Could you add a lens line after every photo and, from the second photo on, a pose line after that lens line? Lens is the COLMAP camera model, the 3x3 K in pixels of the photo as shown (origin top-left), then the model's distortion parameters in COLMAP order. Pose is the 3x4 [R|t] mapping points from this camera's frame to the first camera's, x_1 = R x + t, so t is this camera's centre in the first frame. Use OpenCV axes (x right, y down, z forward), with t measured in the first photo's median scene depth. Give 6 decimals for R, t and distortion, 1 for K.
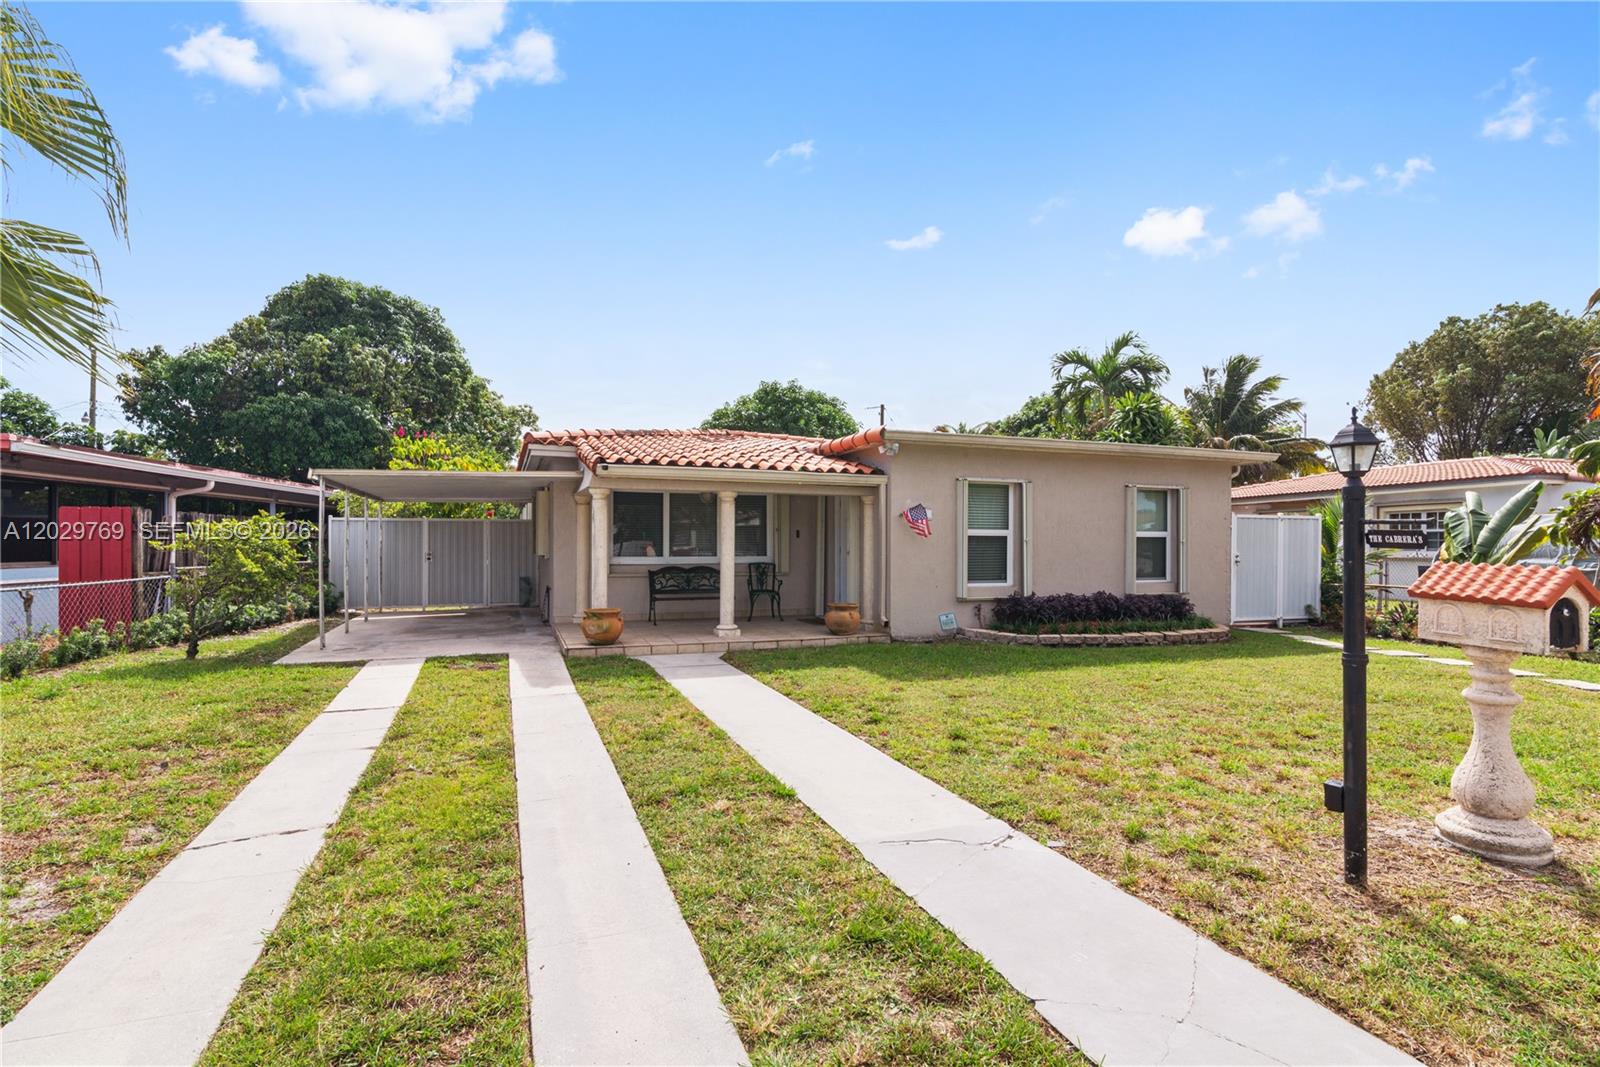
lens RADIAL K [[771.0, 0, 795.8], [0, 771.0, 534.0], [0, 0, 1]] dist [0.043426, 0.000243]
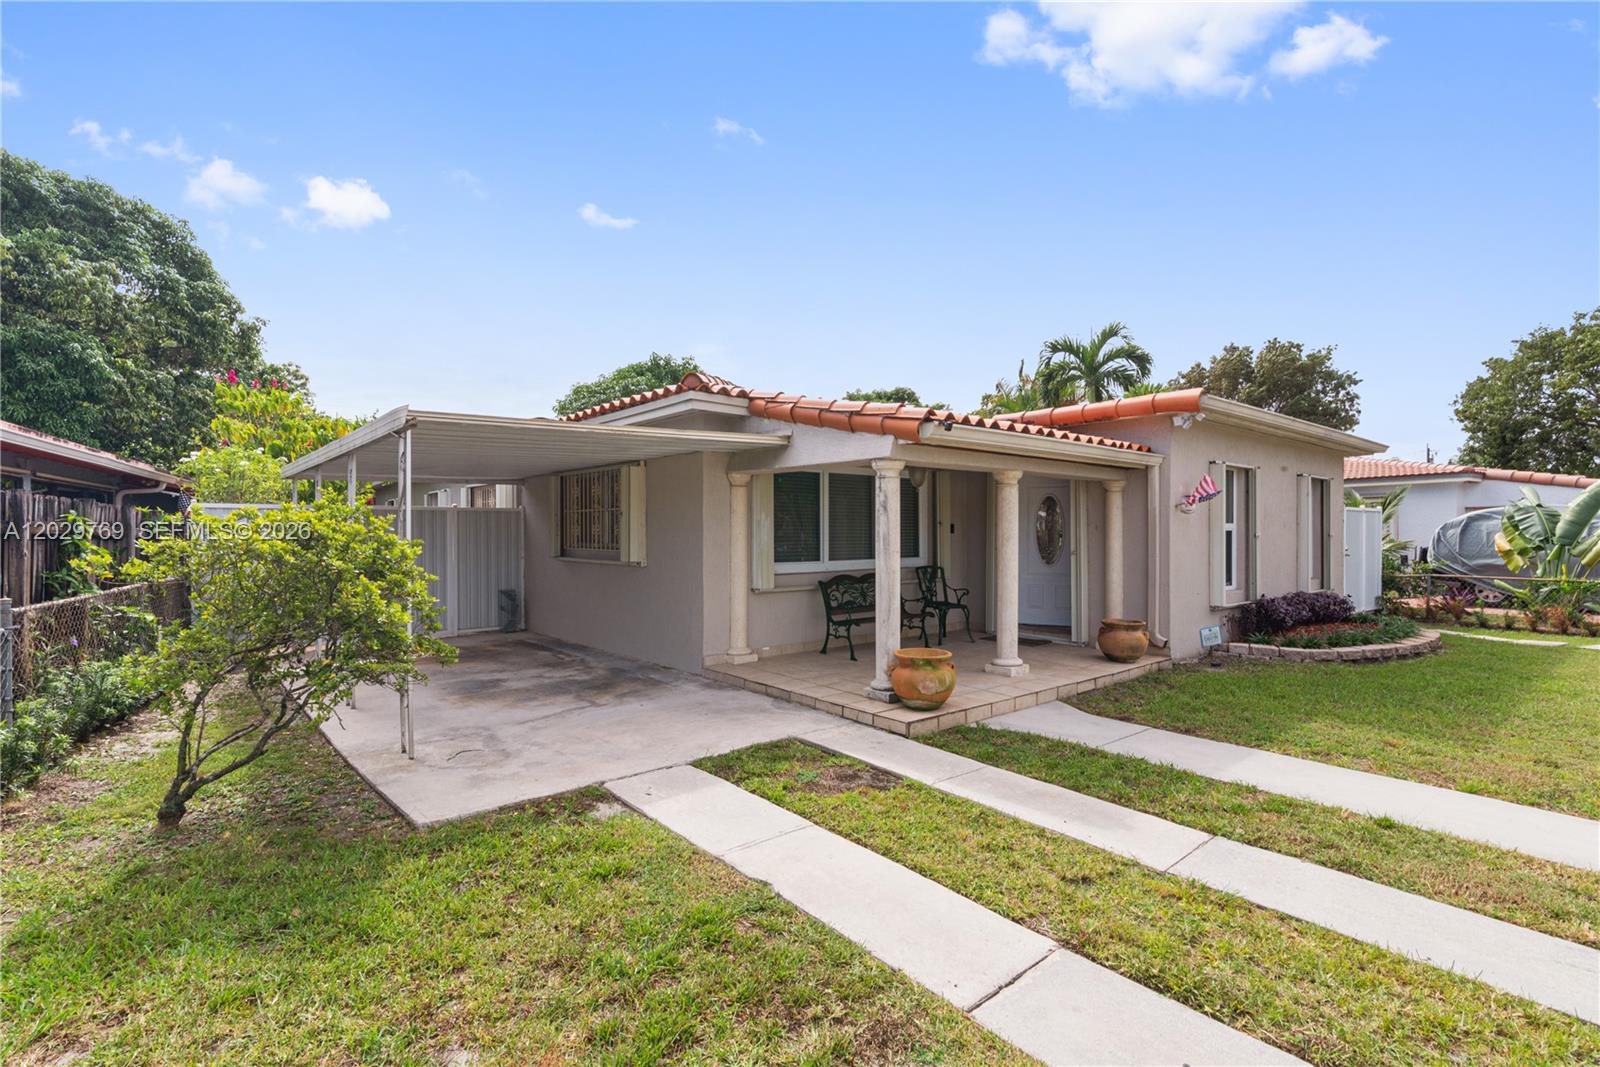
lens RADIAL K [[752.2, 0, 802.3], [0, 752.2, 528.2], [0, 0, 1]] dist [0.020682, 0.000786]
pose [[0.943390, -0.003535, 0.331666, -0.263307], [0.001490, 0.999978, 0.006421, -0.003719], [-0.331682, -0.005564, 0.943375, 0.214611]]
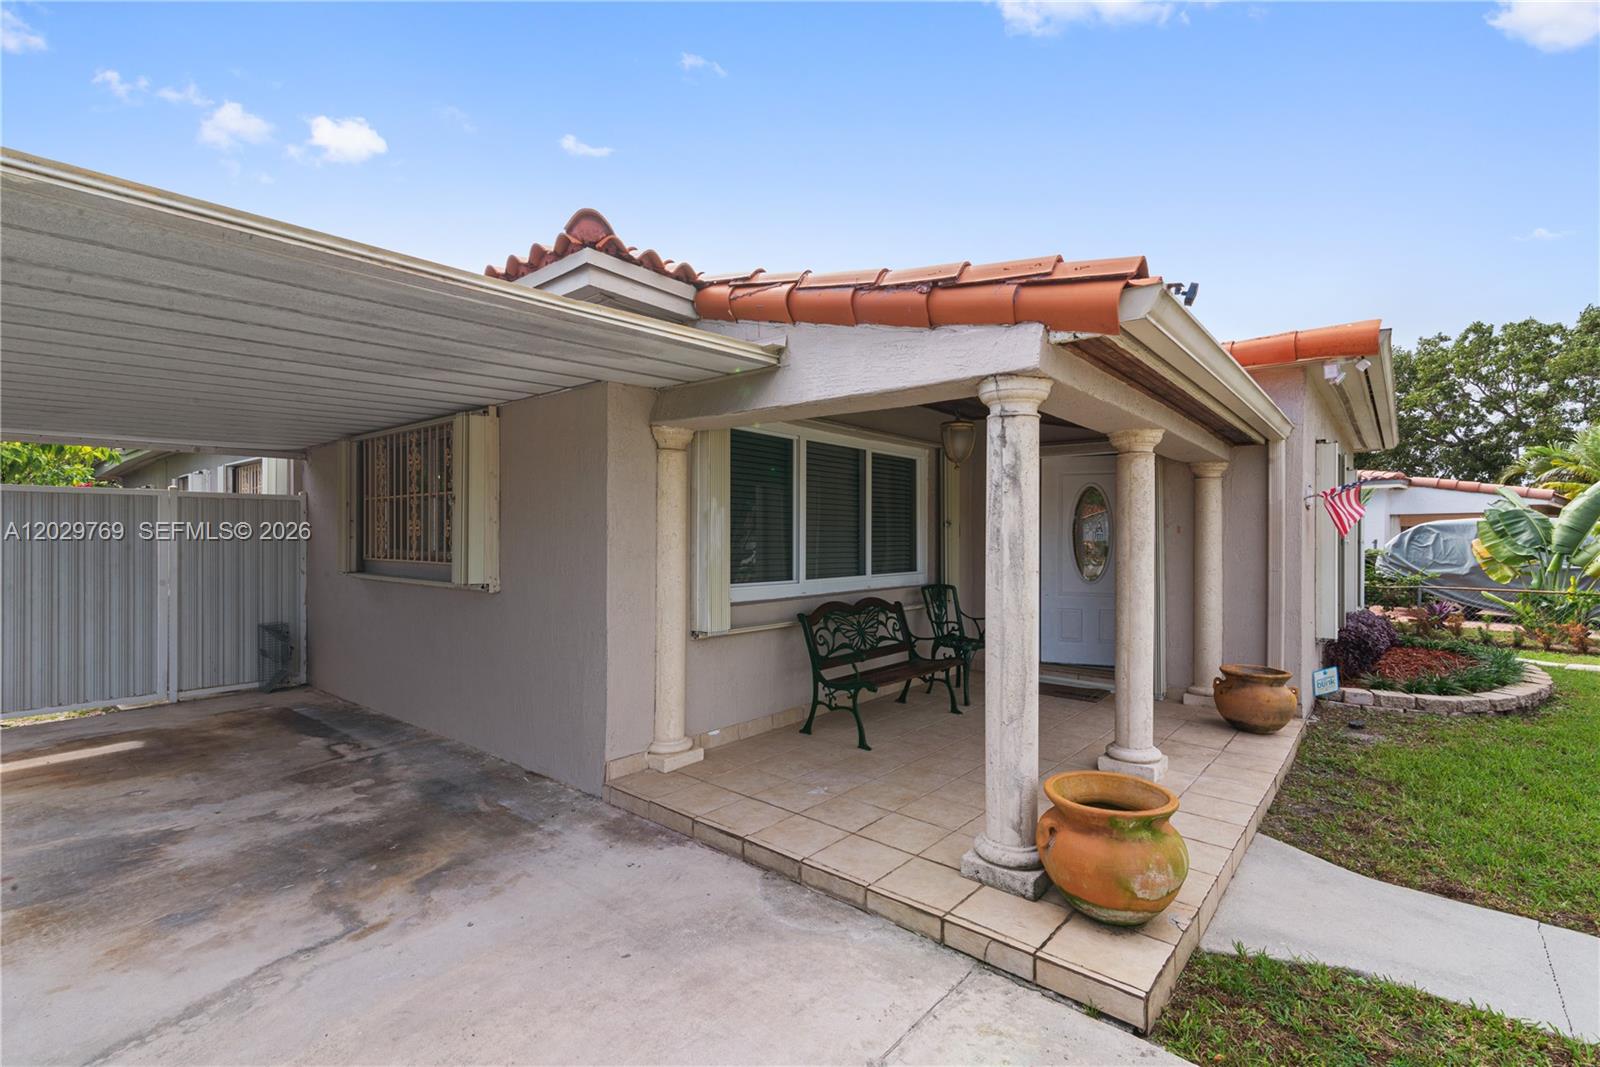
lens RADIAL K [[752.2, 0, 808.2], [0, 752.2, 533.8], [0, 0, 1]] dist [0.020682, 0.000786]
pose [[0.877873, 0.001518, 0.478892, -0.235149], [-0.004882, 0.999971, 0.005780, -0.000147], [-0.478869, -0.007412, 0.877855, 0.380921]]
